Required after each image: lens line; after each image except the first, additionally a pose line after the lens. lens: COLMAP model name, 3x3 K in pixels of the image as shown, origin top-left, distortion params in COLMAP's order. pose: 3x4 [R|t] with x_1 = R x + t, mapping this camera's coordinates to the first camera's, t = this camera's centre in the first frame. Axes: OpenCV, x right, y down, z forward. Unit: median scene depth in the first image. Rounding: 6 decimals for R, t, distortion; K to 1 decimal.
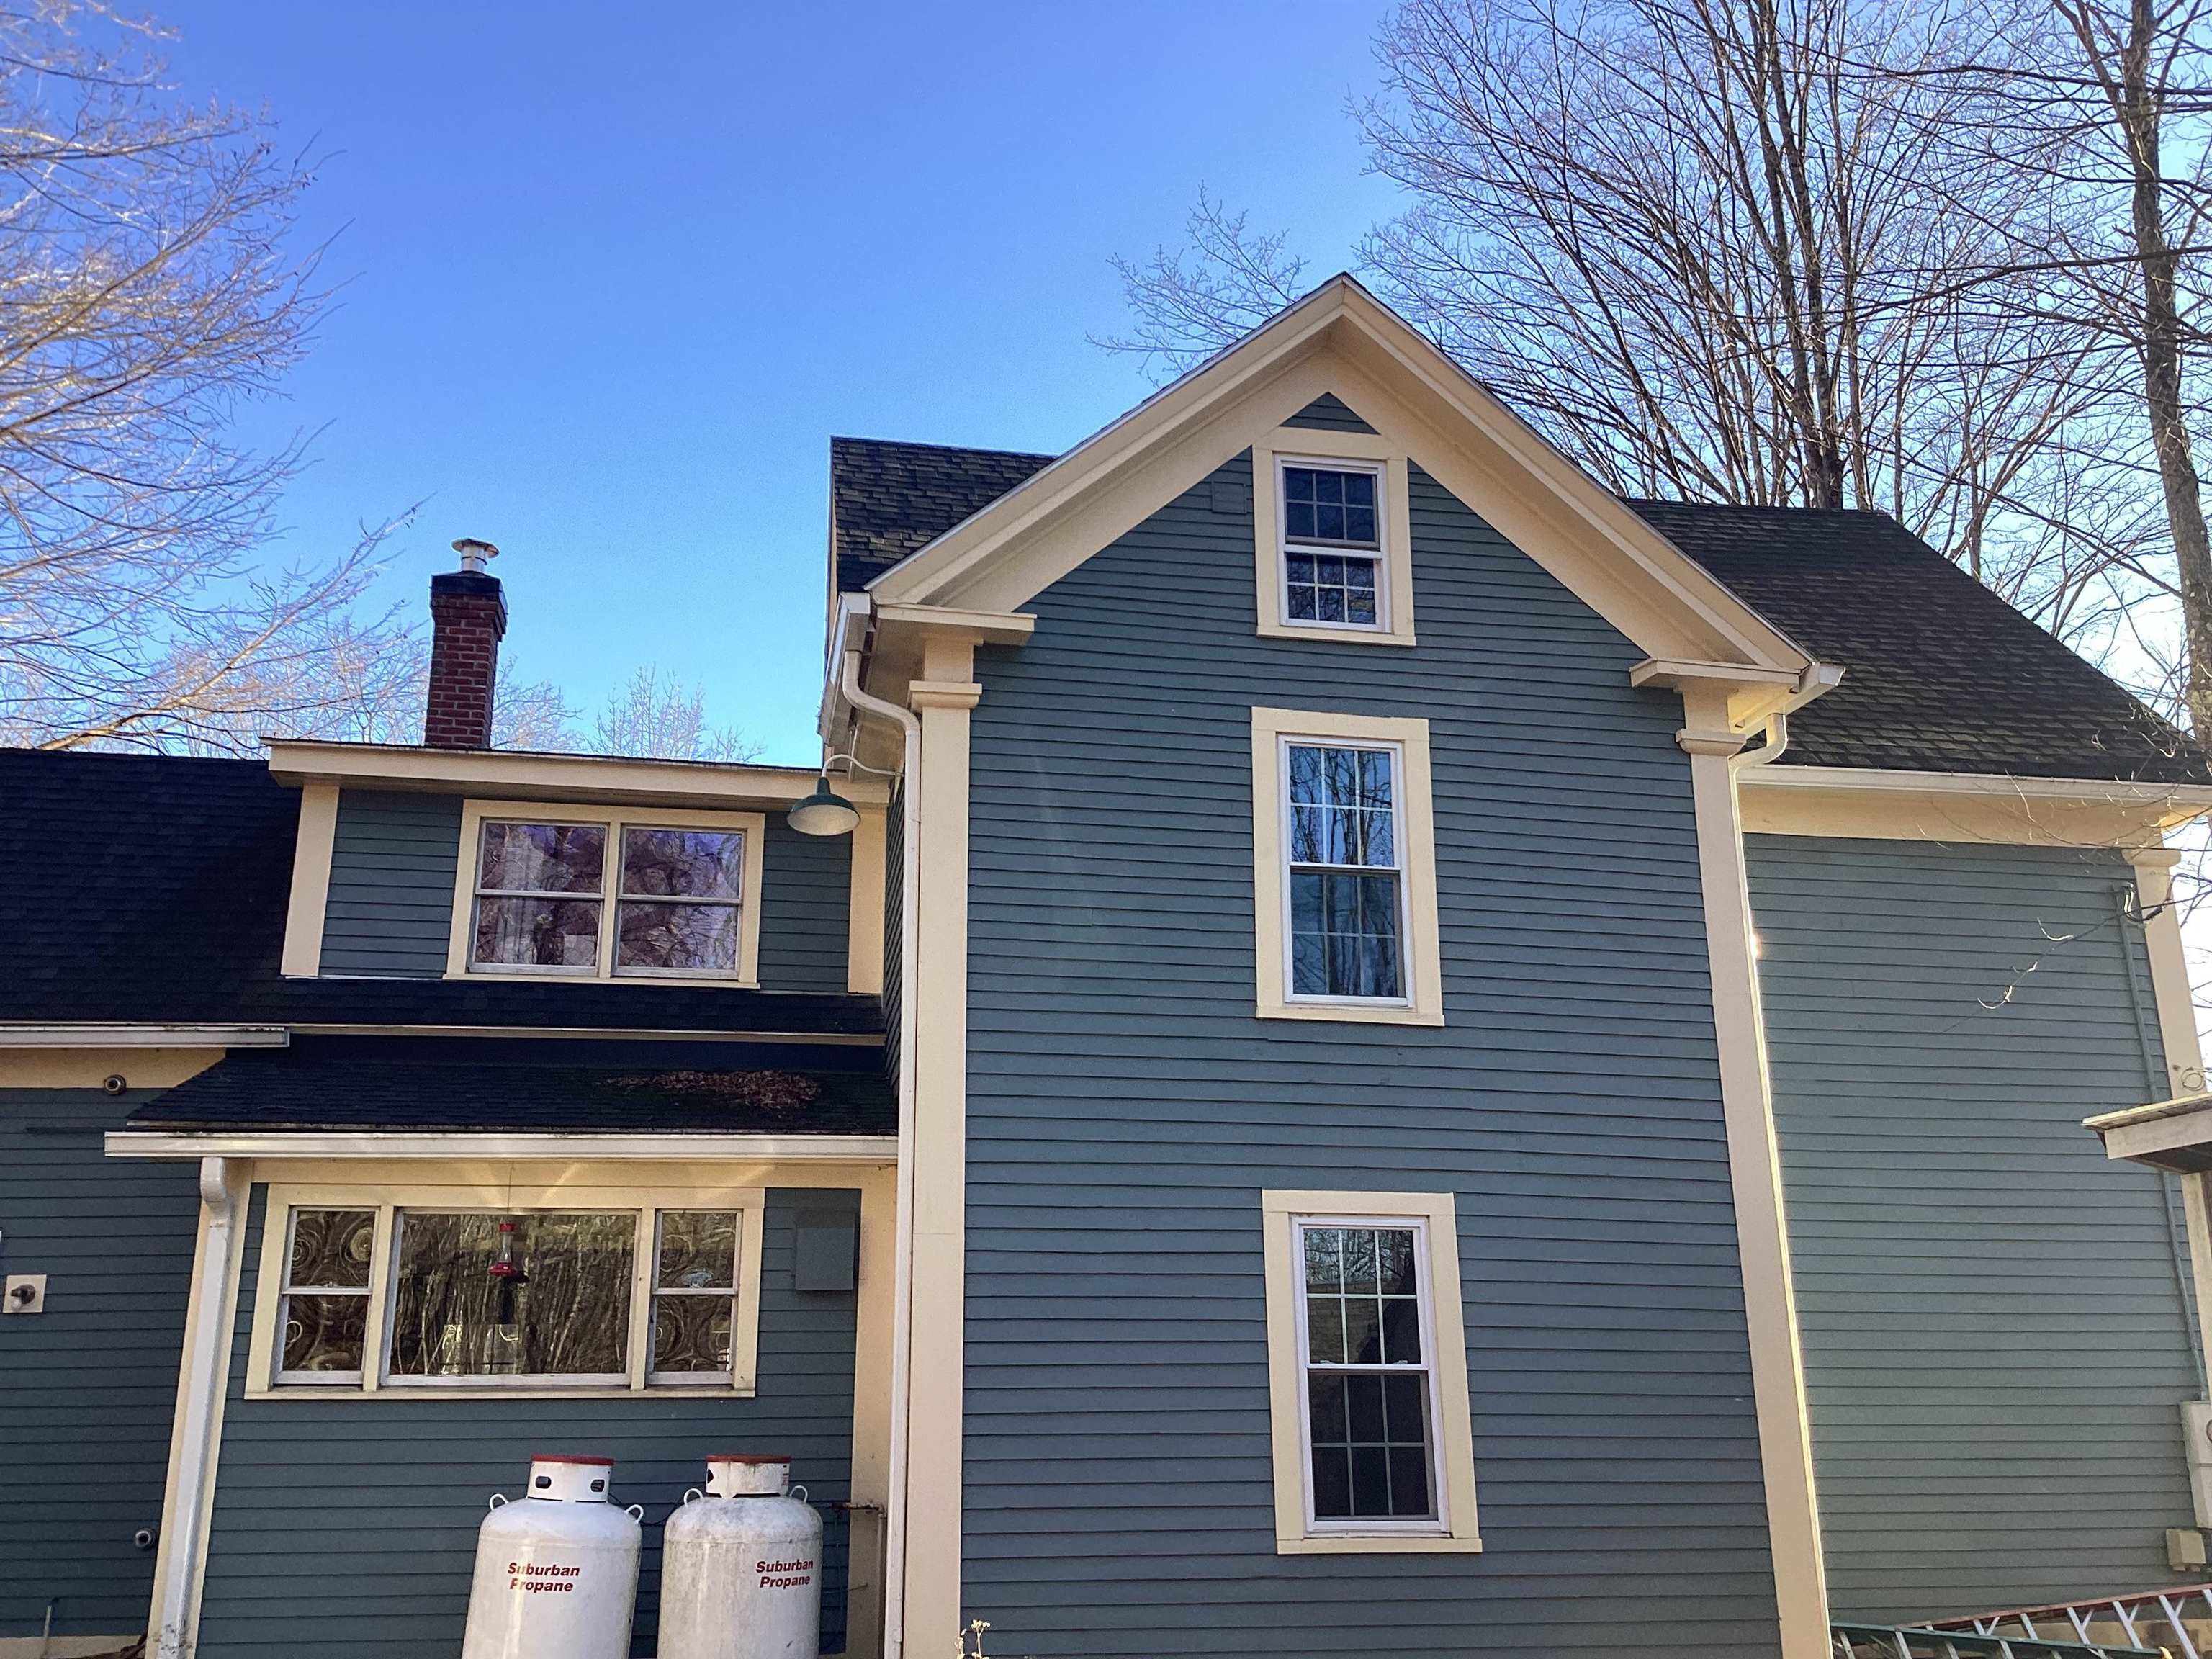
lens RADIAL K [[1998.3, 0, 1106.0], [0, 1998.3, 829.5], [0, 0, 1]] dist [0.158322, -0.345160]
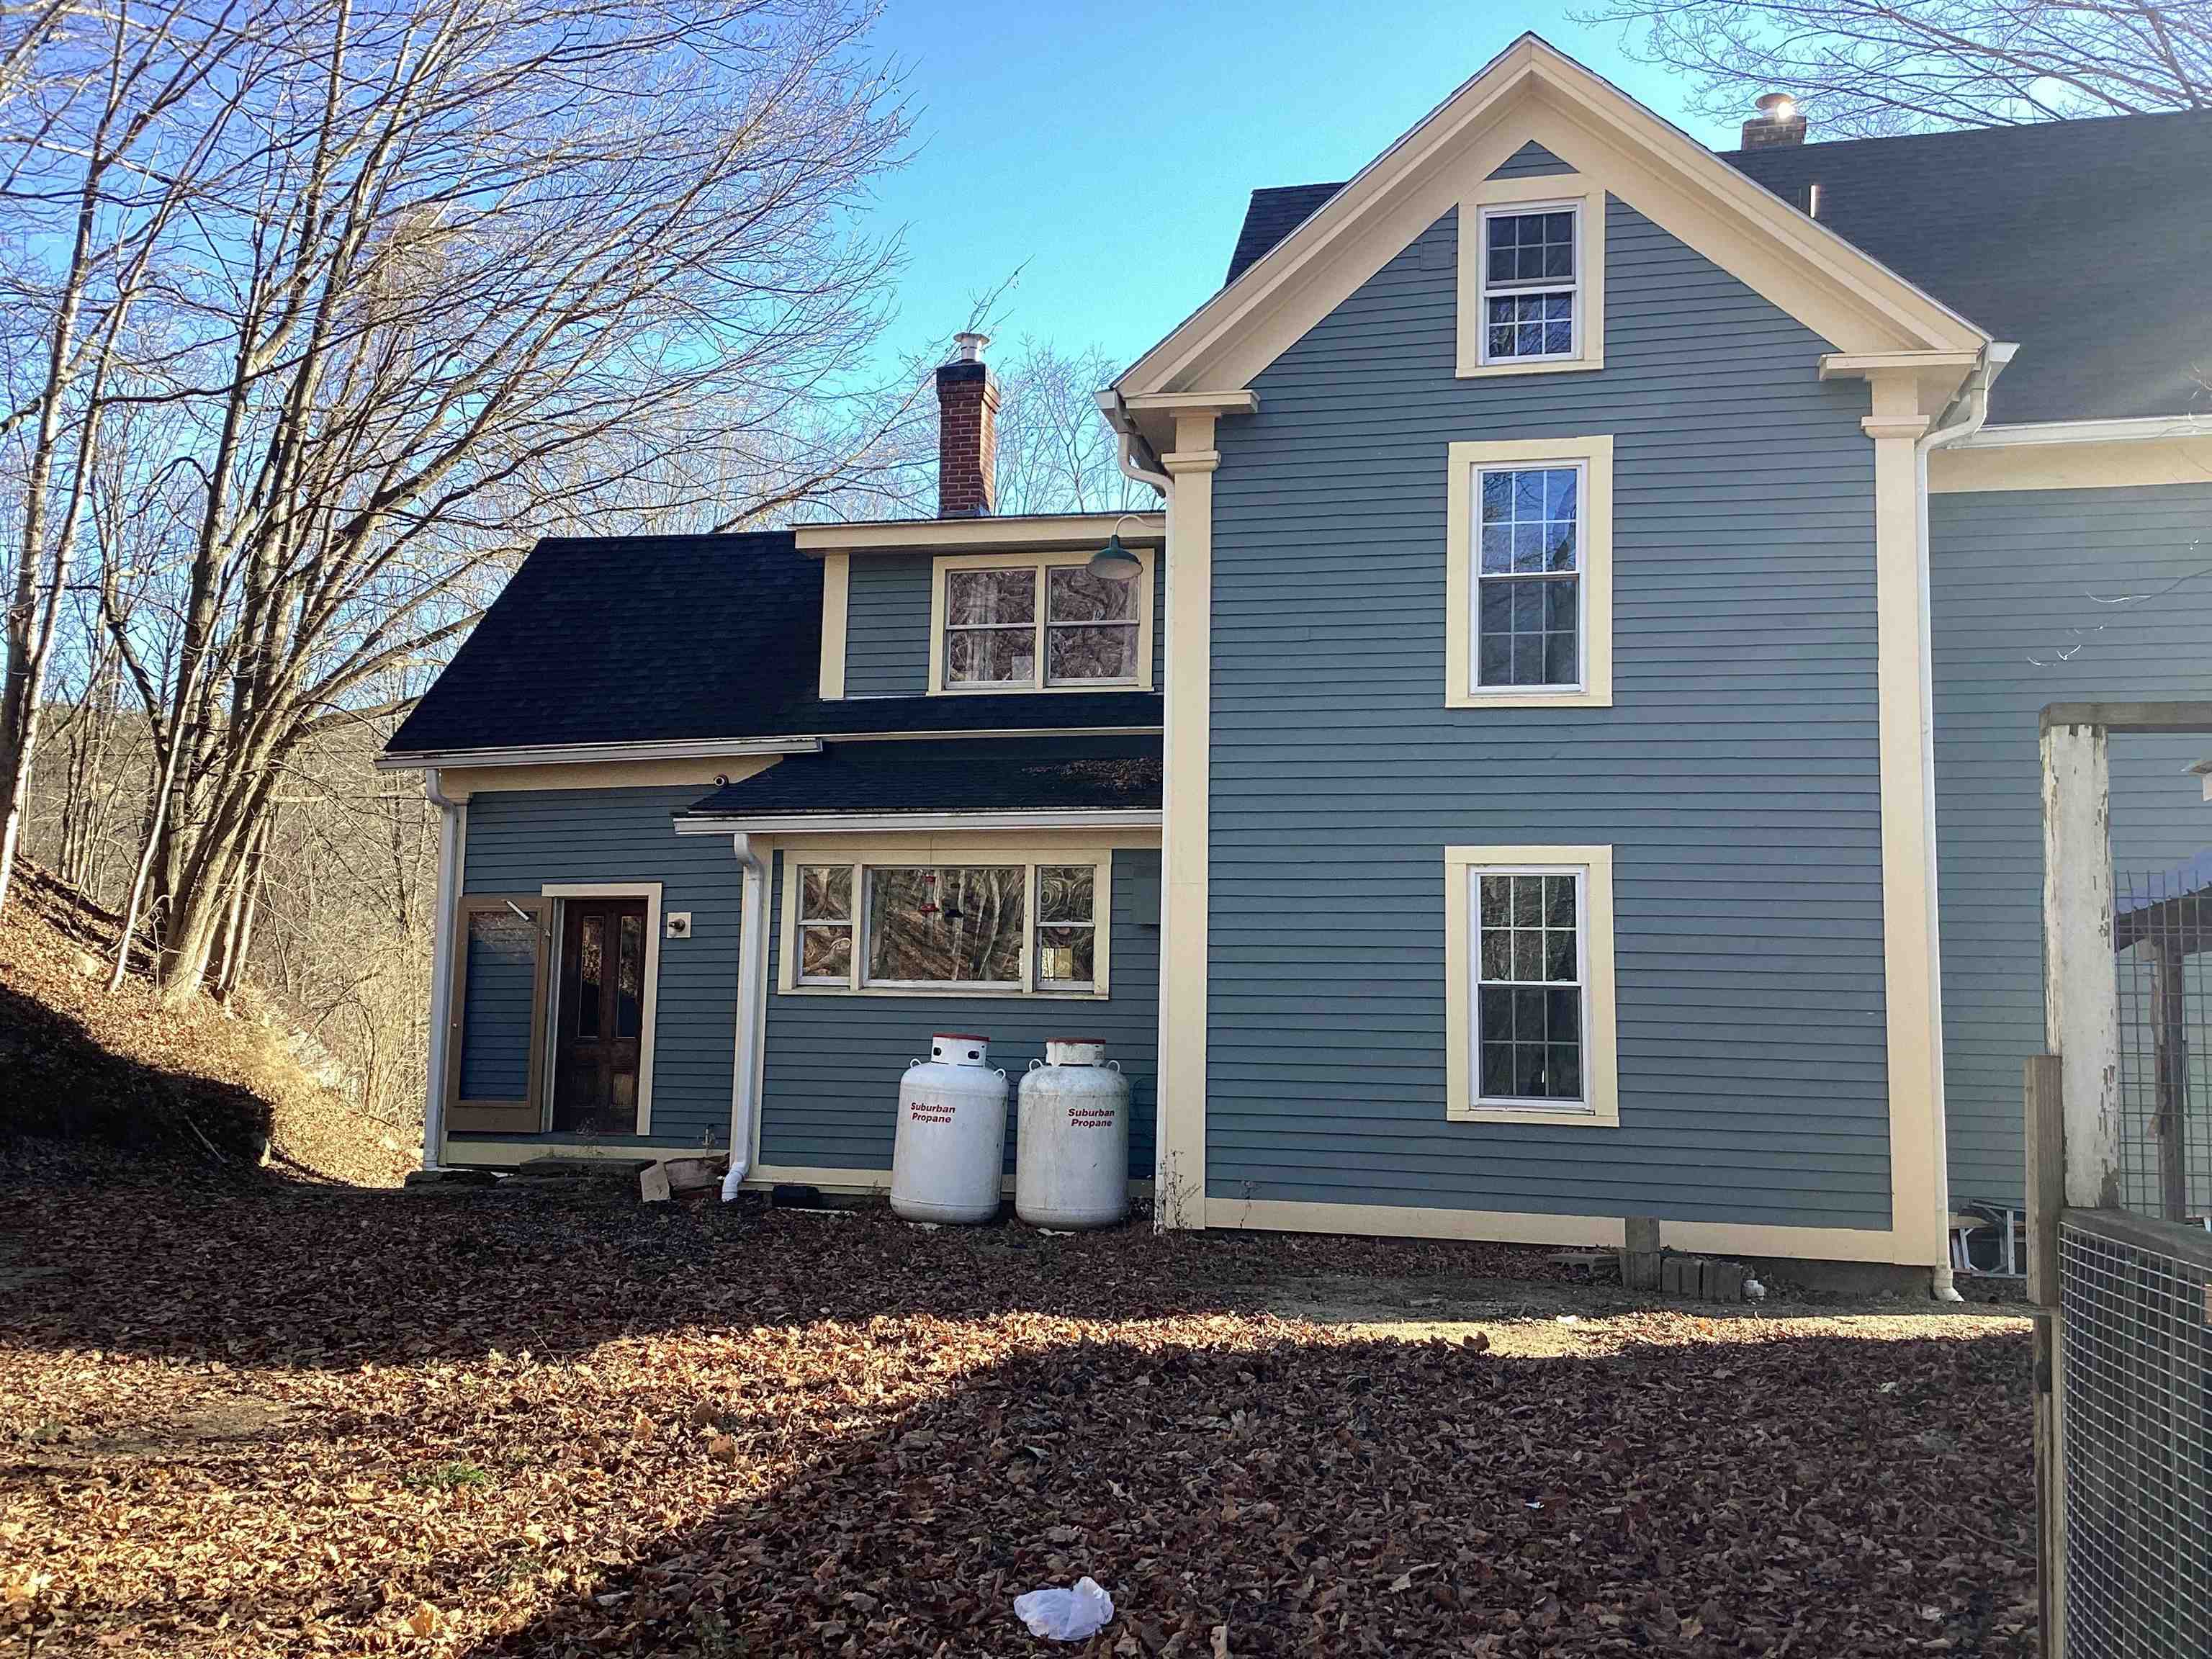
lens RADIAL K [[1998.3, 0, 1106.0], [0, 1998.3, 829.5], [0, 0, 1]] dist [0.158322, -0.345160]
pose [[0.915636, -0.020399, -0.401491, 0.357437], [0.090617, 0.983482, 0.156691, -0.041397], [0.391663, -0.179854, 0.902360, -0.186612]]
